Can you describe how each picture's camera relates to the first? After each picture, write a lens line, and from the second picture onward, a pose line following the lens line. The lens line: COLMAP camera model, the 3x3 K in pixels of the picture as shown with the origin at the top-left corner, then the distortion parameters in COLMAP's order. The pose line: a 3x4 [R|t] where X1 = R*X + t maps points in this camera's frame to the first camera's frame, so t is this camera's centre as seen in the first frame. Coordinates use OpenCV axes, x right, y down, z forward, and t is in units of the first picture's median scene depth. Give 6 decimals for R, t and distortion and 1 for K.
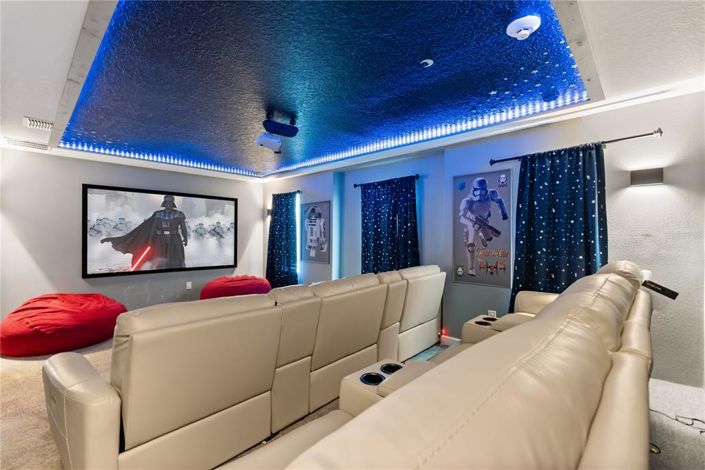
lens RADIAL K [[311.4, 0, 354.5], [0, 311.4, 236.0], [0, 0, 1]] dist [-0.000410, -0.000057]
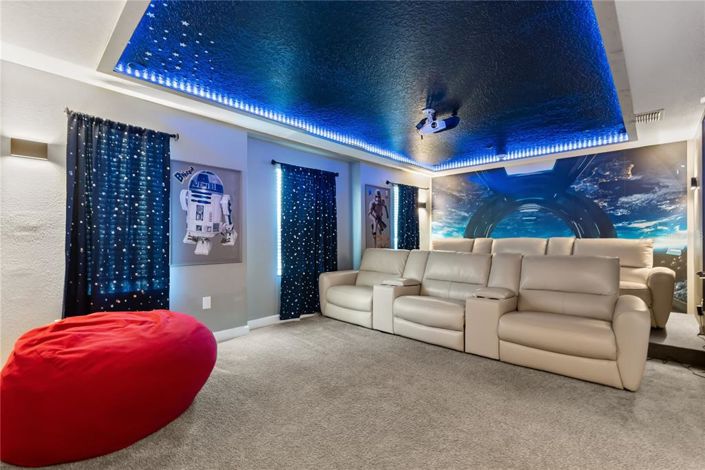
lens RADIAL K [[311.4, 0, 354.5], [0, 311.4, 236.0], [0, 0, 1]] dist [-0.000410, -0.000057]
pose [[0.017927, -0.001010, 0.999839, -0.766465], [-0.009364, 0.999955, 0.001178, 0.028183], [-0.999795, -0.009384, 0.017917, 0.729159]]
